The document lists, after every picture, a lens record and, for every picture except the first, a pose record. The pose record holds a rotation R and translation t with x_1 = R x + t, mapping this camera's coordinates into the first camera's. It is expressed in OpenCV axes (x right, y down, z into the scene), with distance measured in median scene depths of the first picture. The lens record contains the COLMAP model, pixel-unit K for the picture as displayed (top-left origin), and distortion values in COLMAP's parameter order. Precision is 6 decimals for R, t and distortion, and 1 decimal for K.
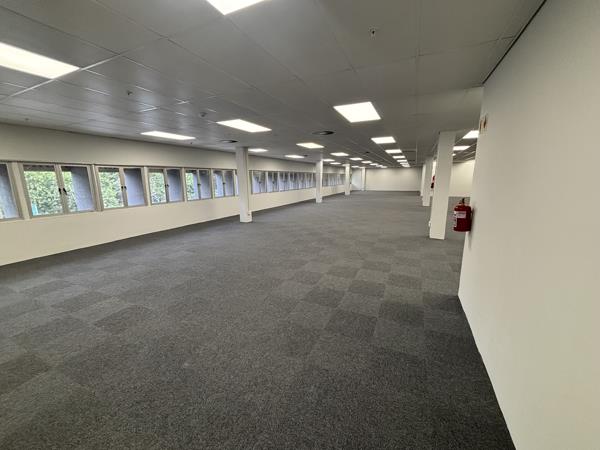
lens RADIAL K [[238.3, 0, 302.5], [0, 238.3, 222.1], [0, 0, 1]] dist [0.008899, -0.000091]
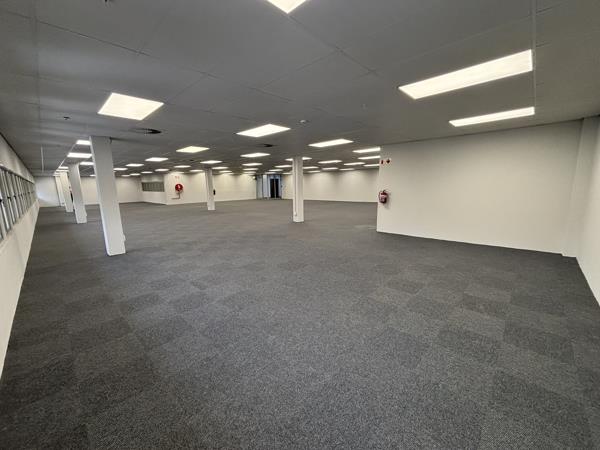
lens RADIAL K [[238.3, 0, 302.4], [0, 238.3, 227.3], [0, 0, 1]] dist [0.008899, -0.000091]
pose [[0.315477, -0.157485, 0.935774, -1.906469], [0.185122, 0.977399, 0.102080, -0.123437], [-0.930701, 0.141029, 0.337501, 0.956104]]
